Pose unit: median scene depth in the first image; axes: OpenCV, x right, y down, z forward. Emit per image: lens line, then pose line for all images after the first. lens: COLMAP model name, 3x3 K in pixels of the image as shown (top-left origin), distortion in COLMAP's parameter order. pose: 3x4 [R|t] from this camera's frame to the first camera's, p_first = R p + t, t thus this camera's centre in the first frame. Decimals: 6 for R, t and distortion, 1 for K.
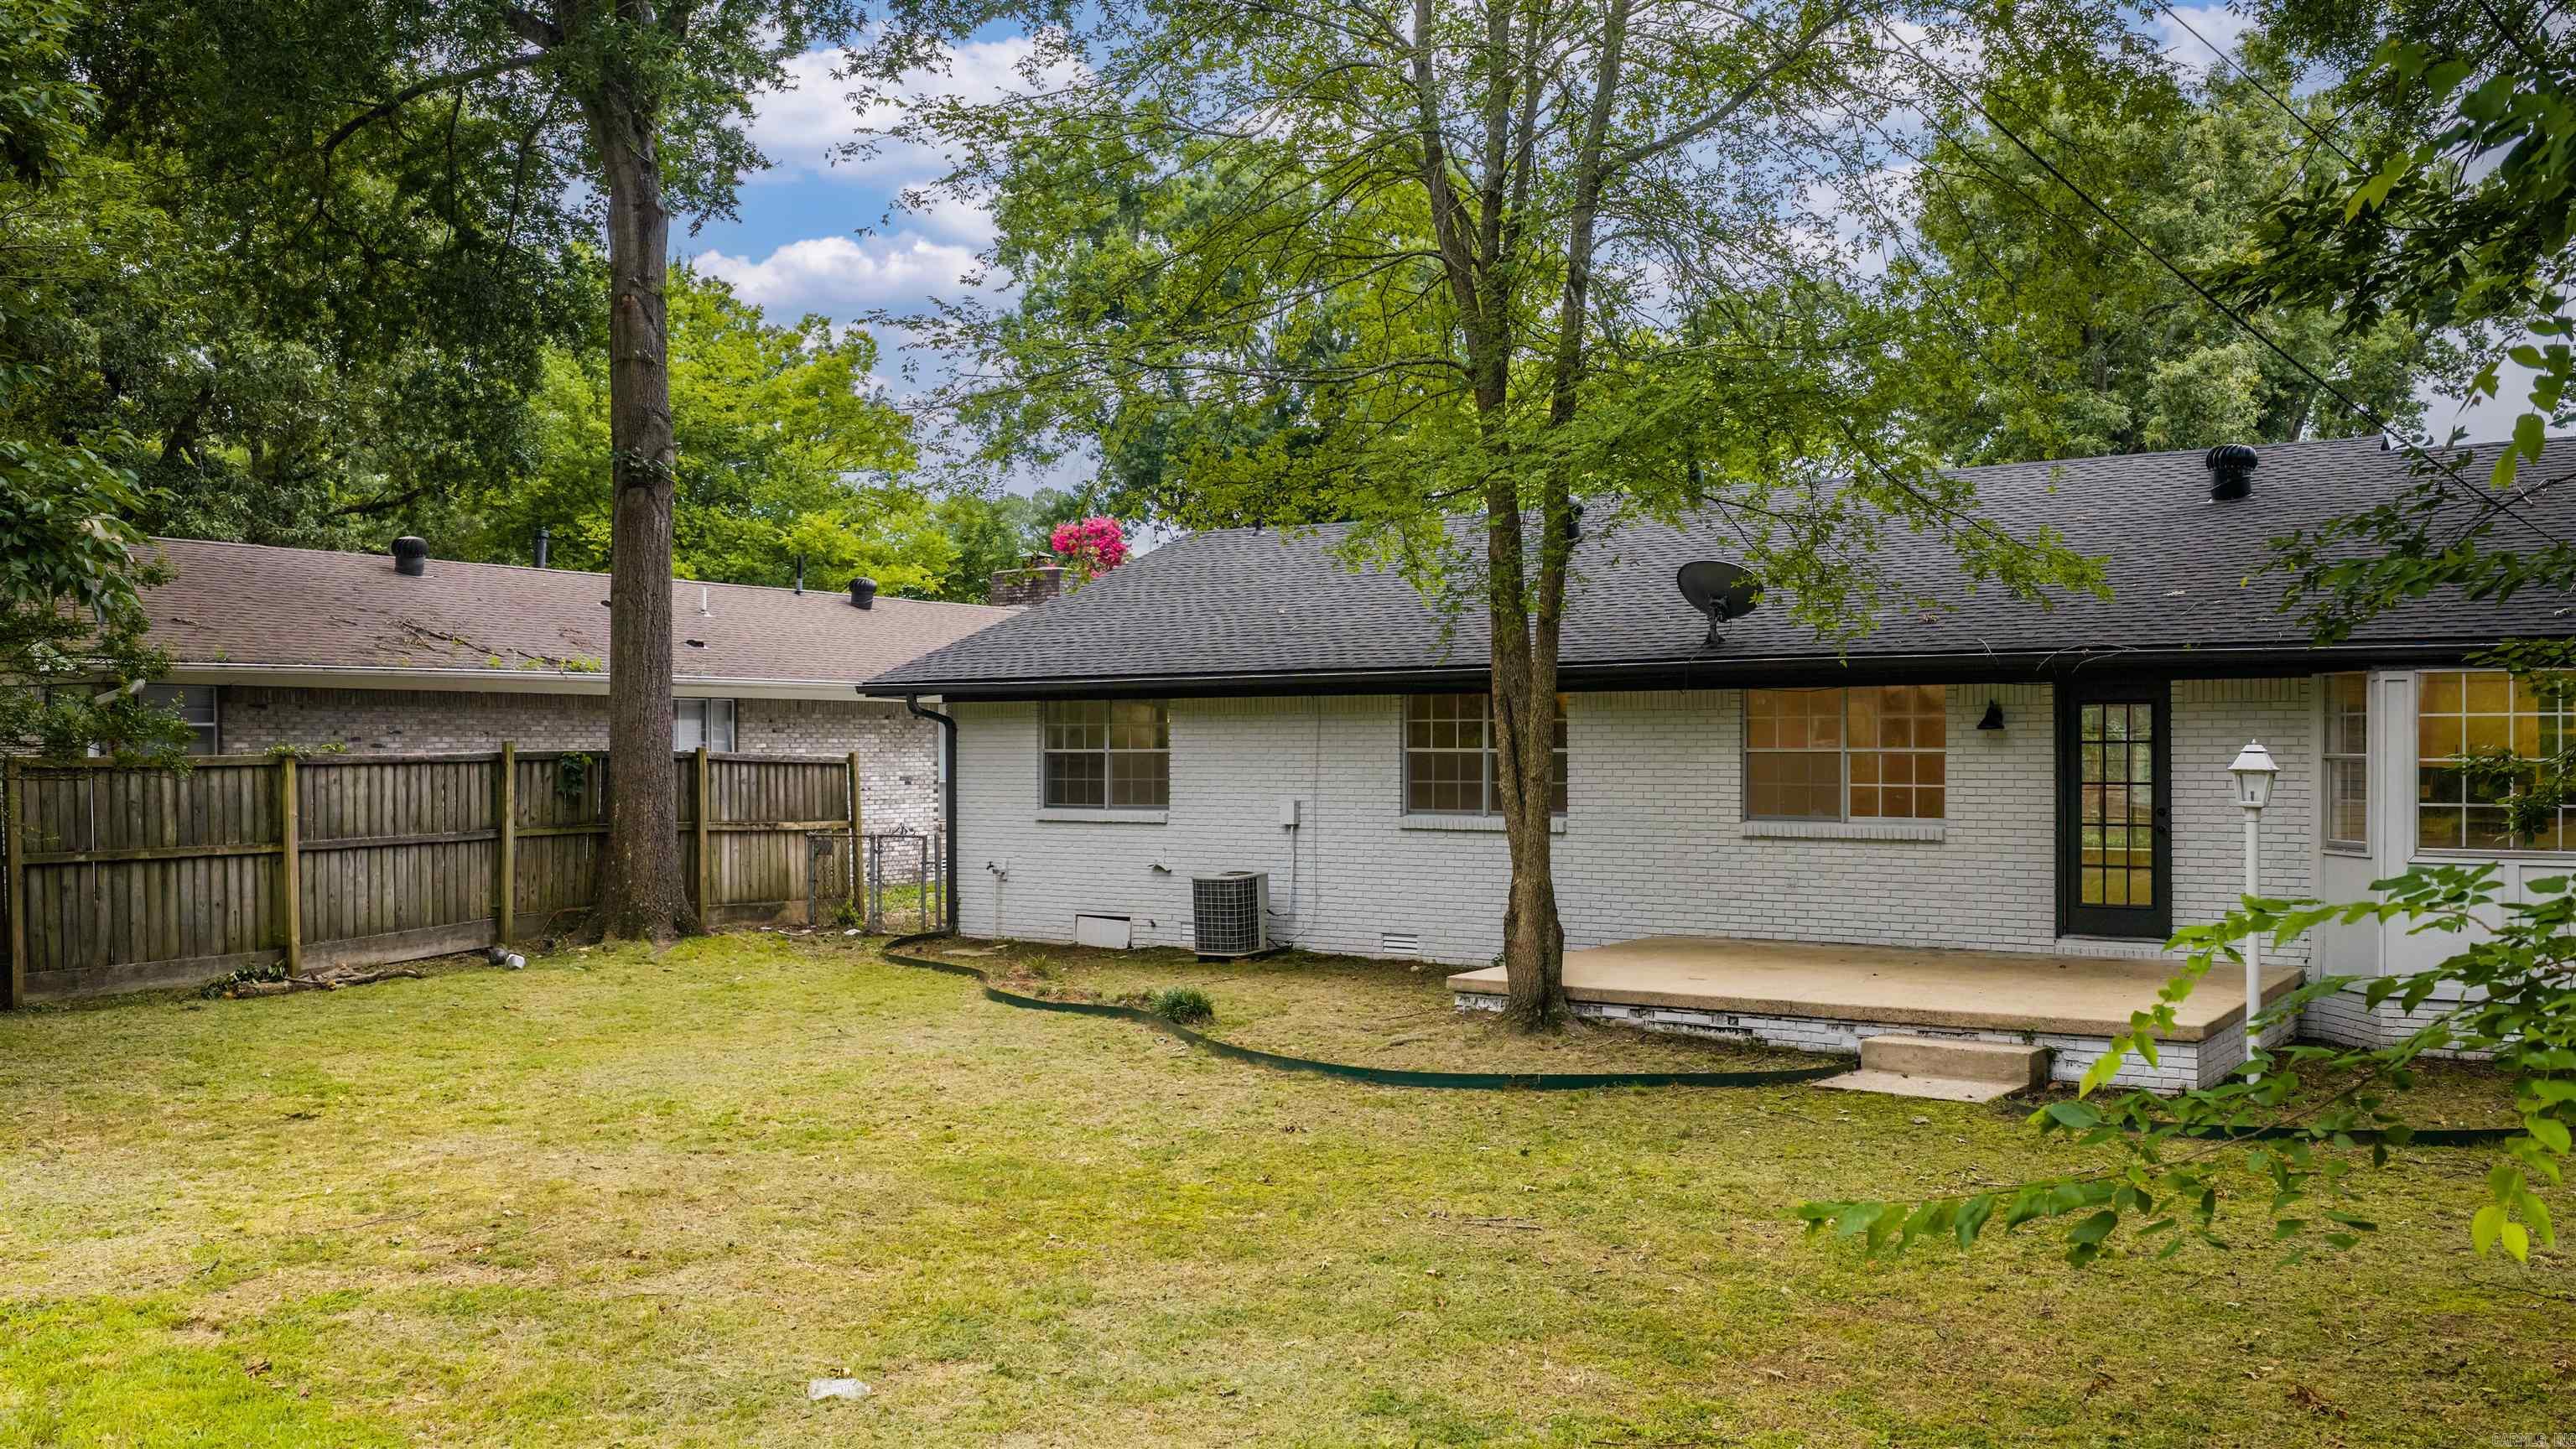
lens RADIAL K [[2166.7, 0, 1288.0], [0, 2166.7, 724.5], [0, 0, 1]] dist [0.028945, -0.000337]
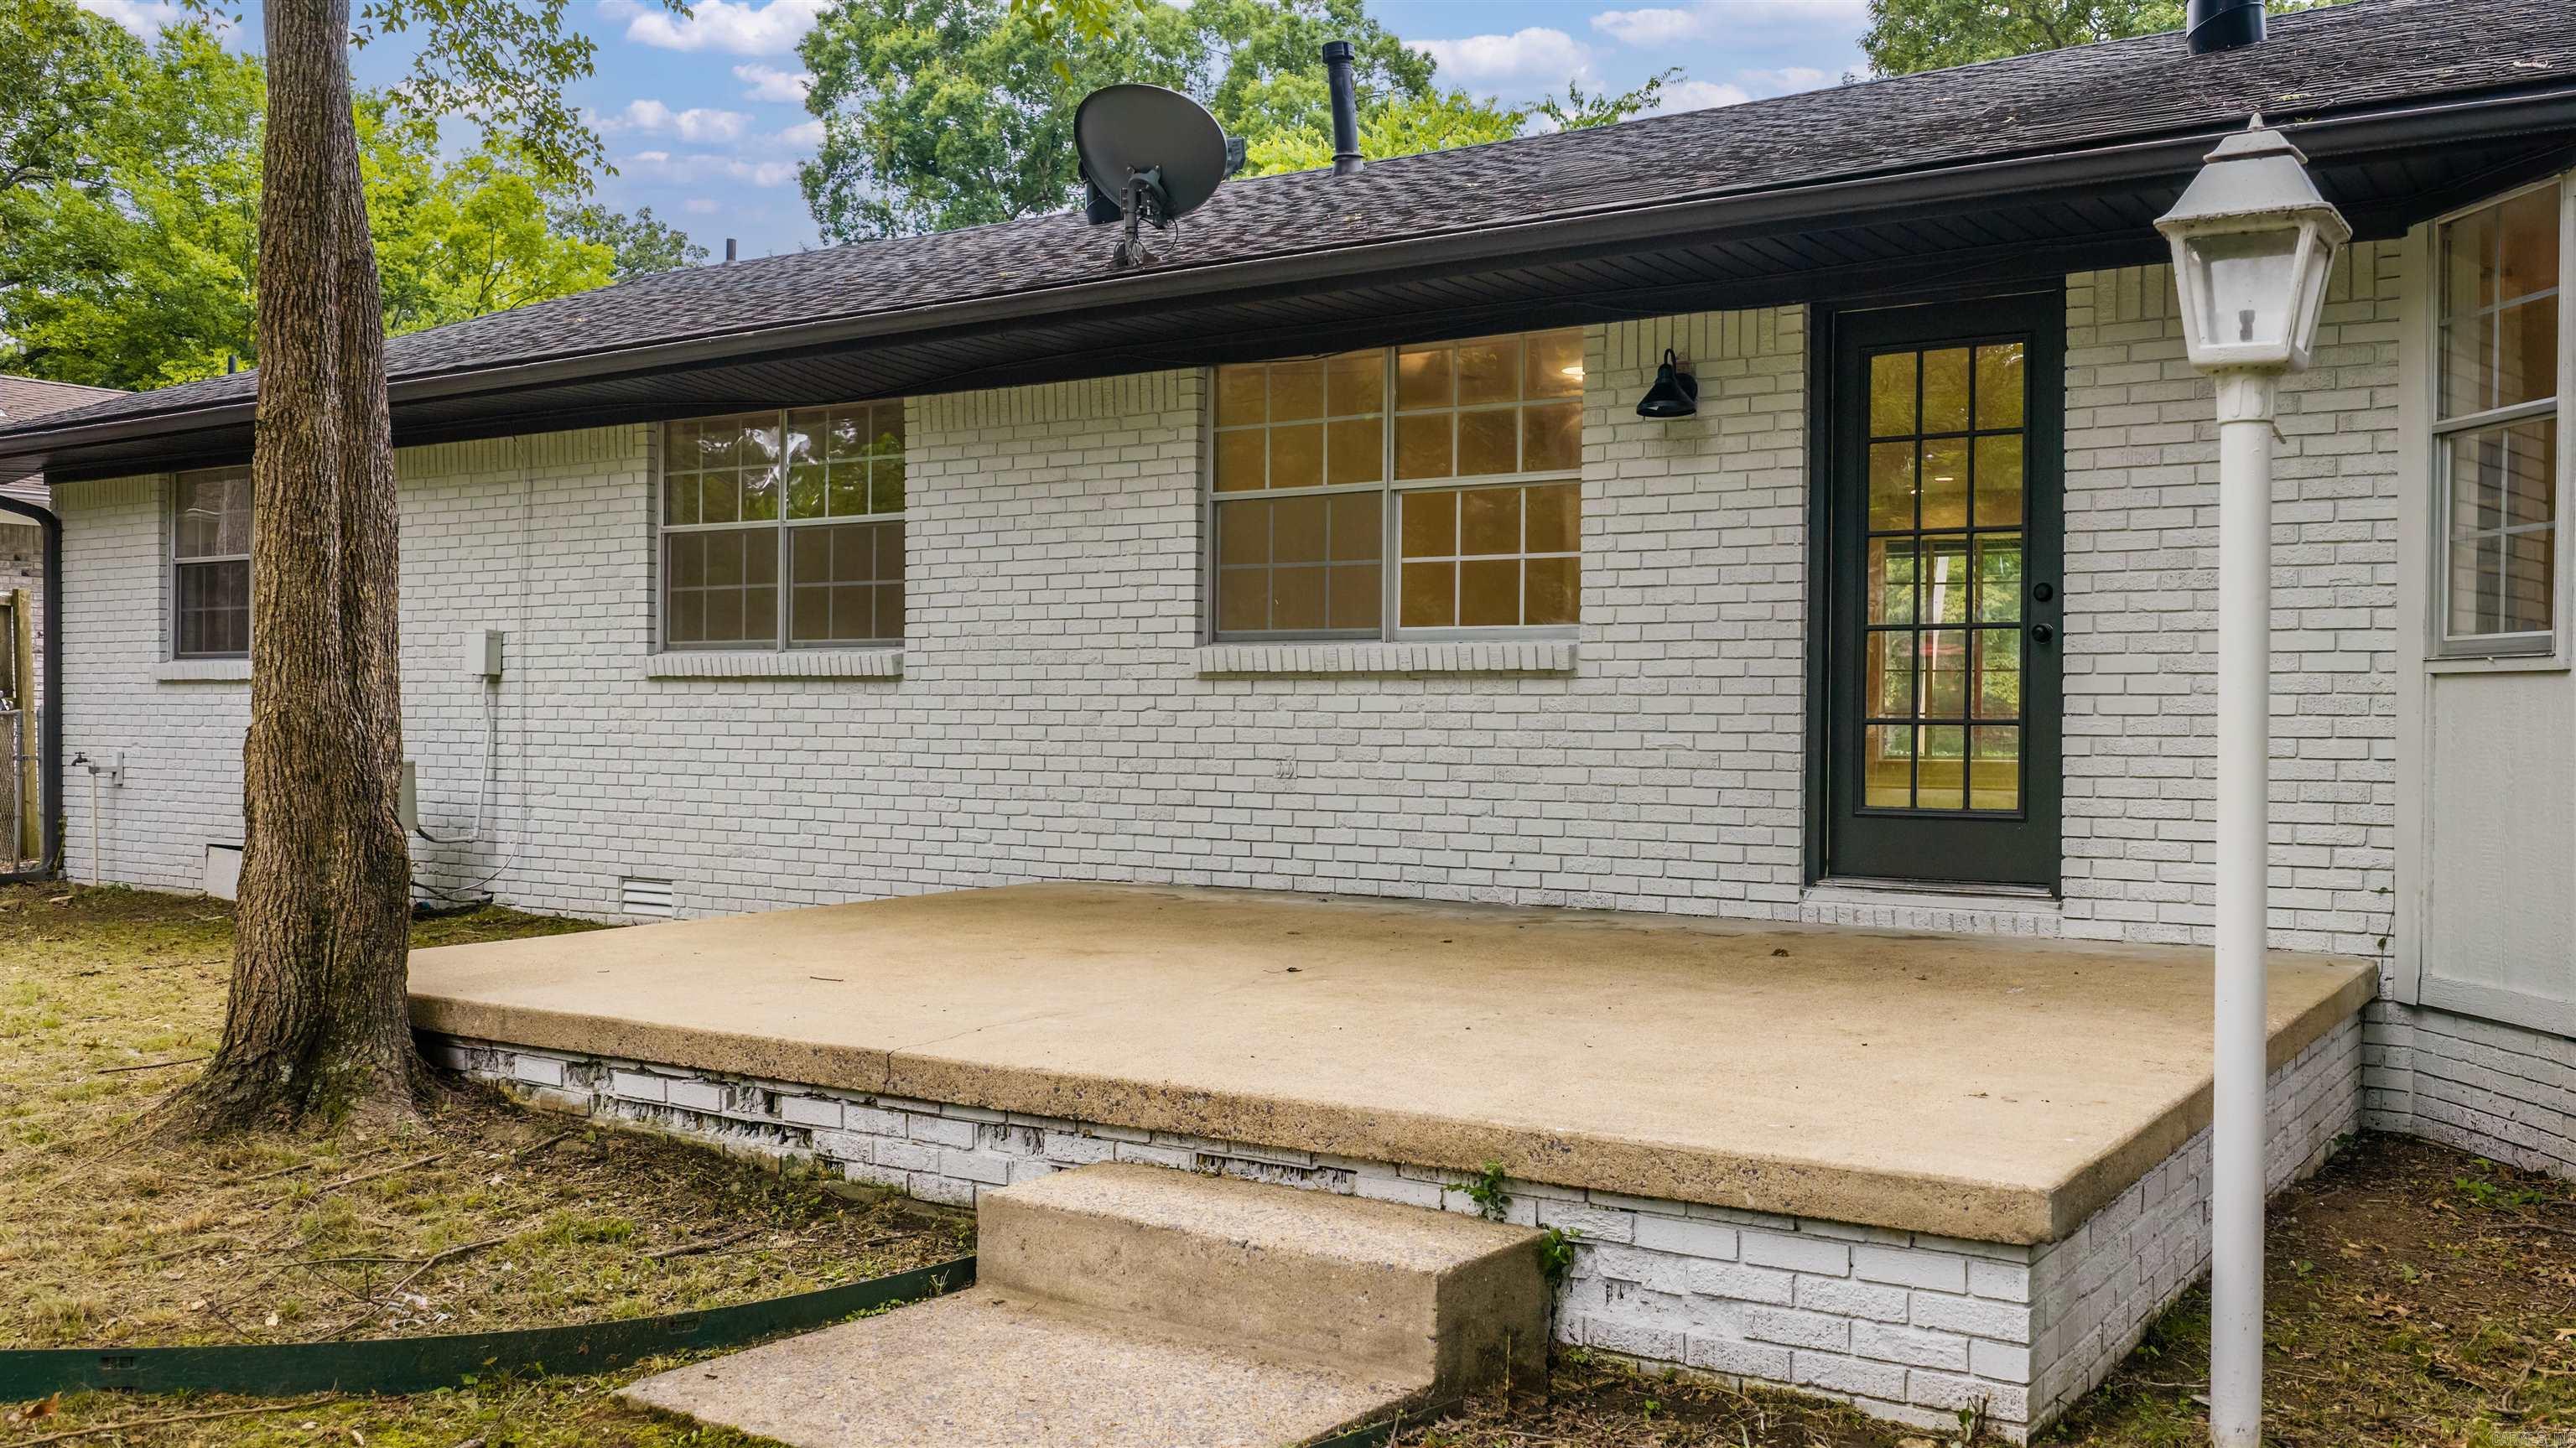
lens RADIAL K [[2166.6, 0, 1288.0], [0, 2166.6, 724.0], [0, 0, 1]] dist [0.028945, -0.000337]
pose [[0.999966, 0.007372, -0.003648, 0.258924], [-0.007315, 0.999855, 0.015384, 0.061594], [0.003761, -0.015357, 0.999875, 0.580661]]
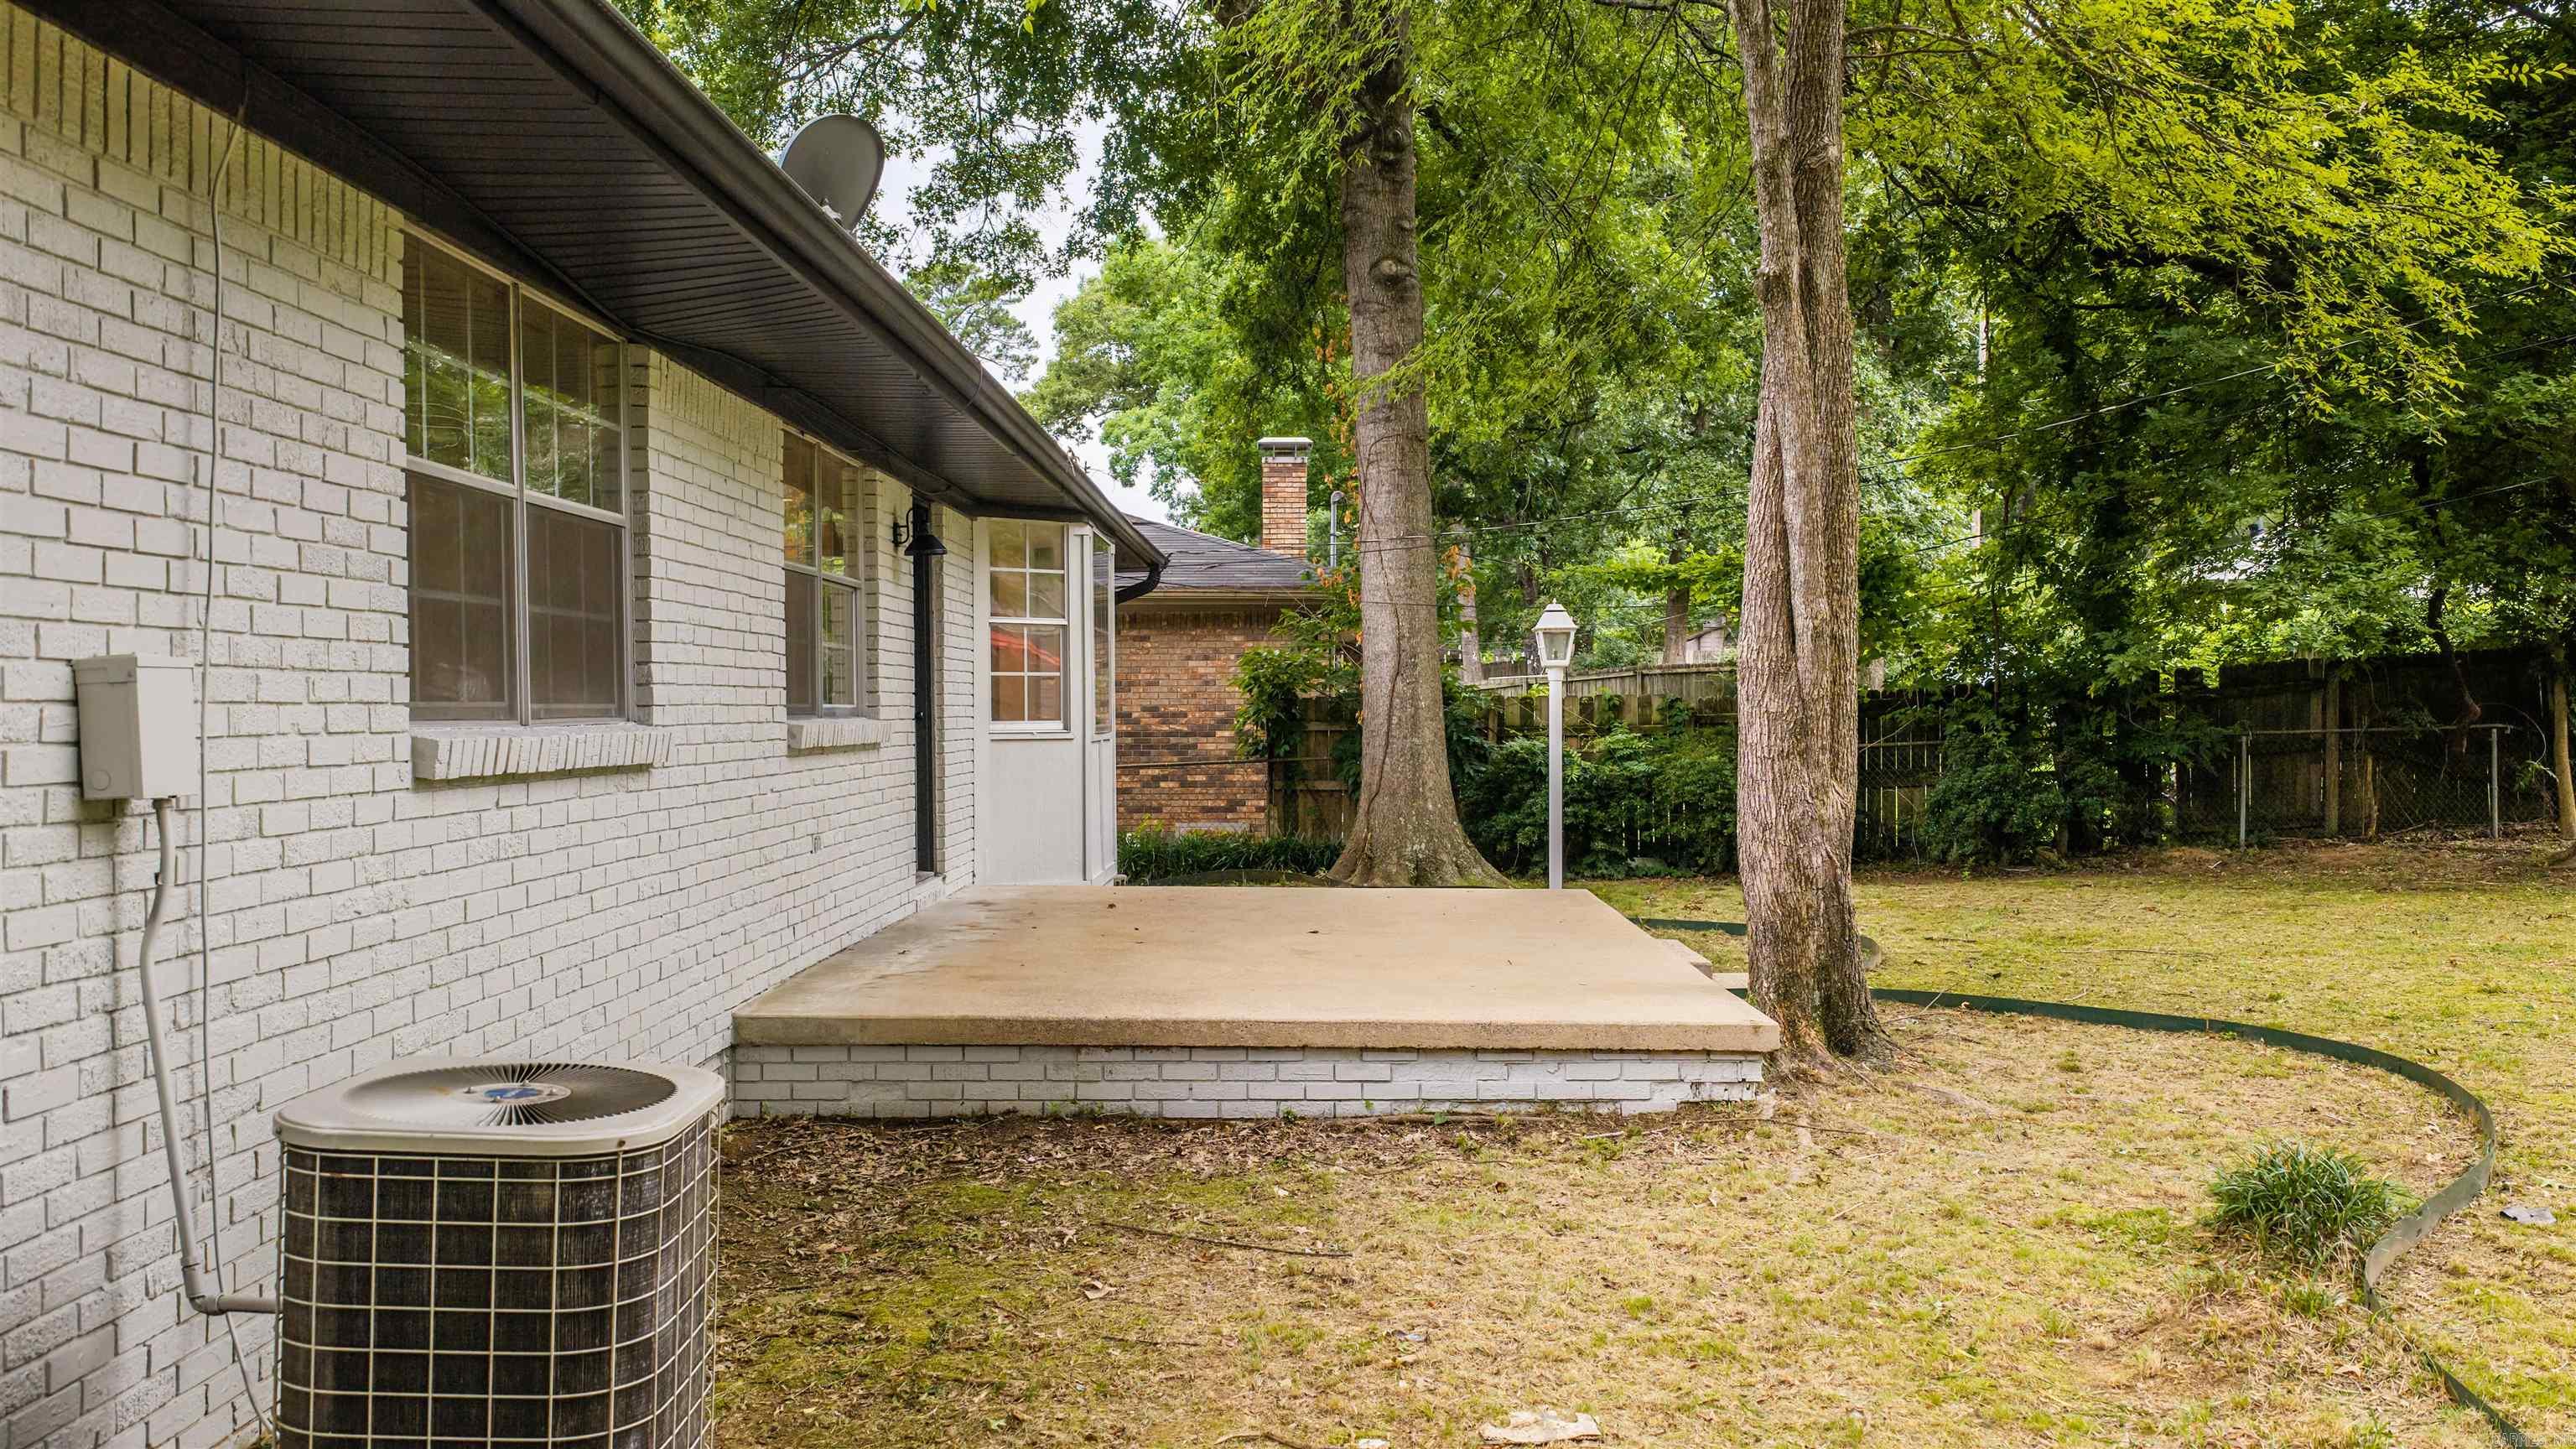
lens RADIAL K [[2166.7, 0, 1288.0], [0, 2166.7, 724.5], [0, 0, 1]] dist [0.028945, -0.000337]
pose [[-0.547803, -0.004390, 0.836596, -0.249175], [-0.005671, 0.999983, 0.001534, 0.049984], [-0.836588, -0.003904, -0.547819, 1.297480]]
